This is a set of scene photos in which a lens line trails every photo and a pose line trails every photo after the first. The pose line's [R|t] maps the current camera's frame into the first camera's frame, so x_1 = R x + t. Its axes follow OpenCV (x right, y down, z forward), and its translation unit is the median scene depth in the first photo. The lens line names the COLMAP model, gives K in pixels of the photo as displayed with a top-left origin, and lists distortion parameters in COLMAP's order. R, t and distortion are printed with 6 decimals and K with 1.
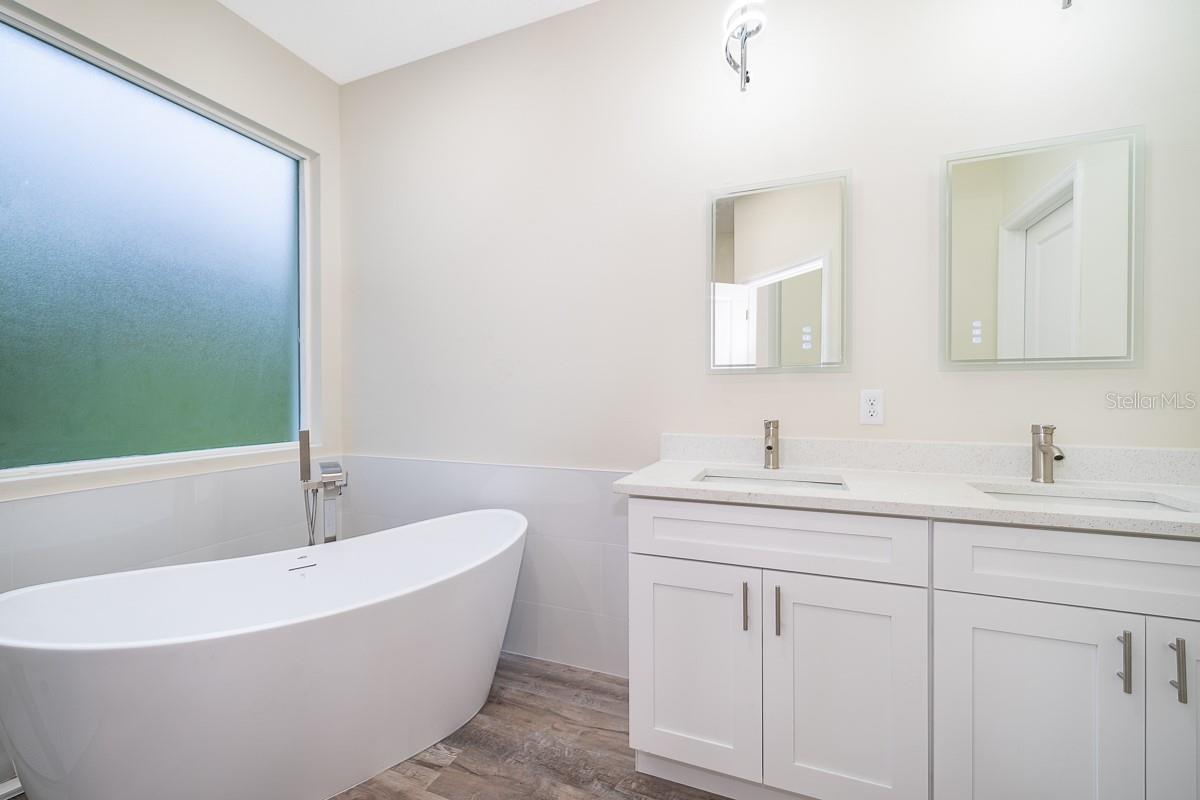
lens RADIAL K [[498.1, 0, 591.8], [0, 498.1, 401.2], [0, 0, 1]] dist [-0.000736, -0.000135]
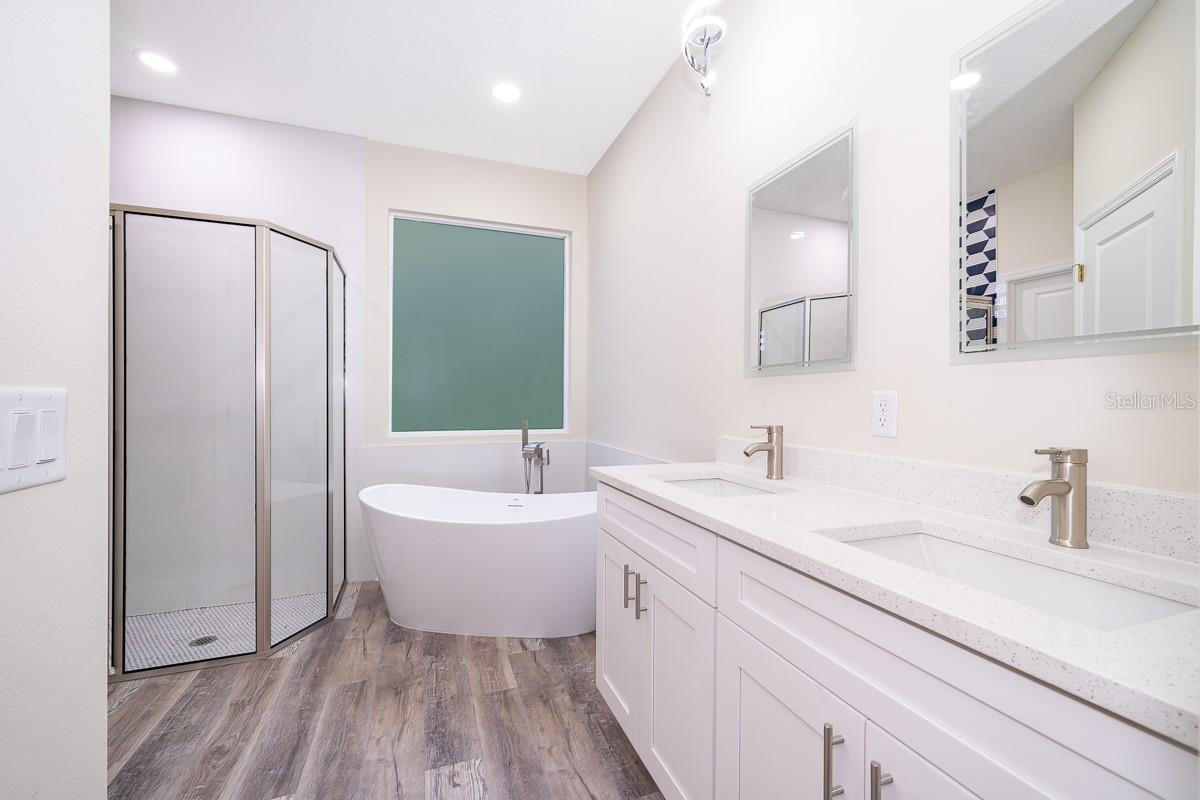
lens RADIAL K [[488.3, 0, 595.6], [0, 488.3, 401.4], [0, 0, 1]] dist [0.001005, 0.000813]
pose [[0.666100, 0.007819, -0.745822, 0.870178], [-0.015033, 0.999883, -0.002944, 0.001807], [0.745711, 0.013173, 0.666139, 0.173454]]
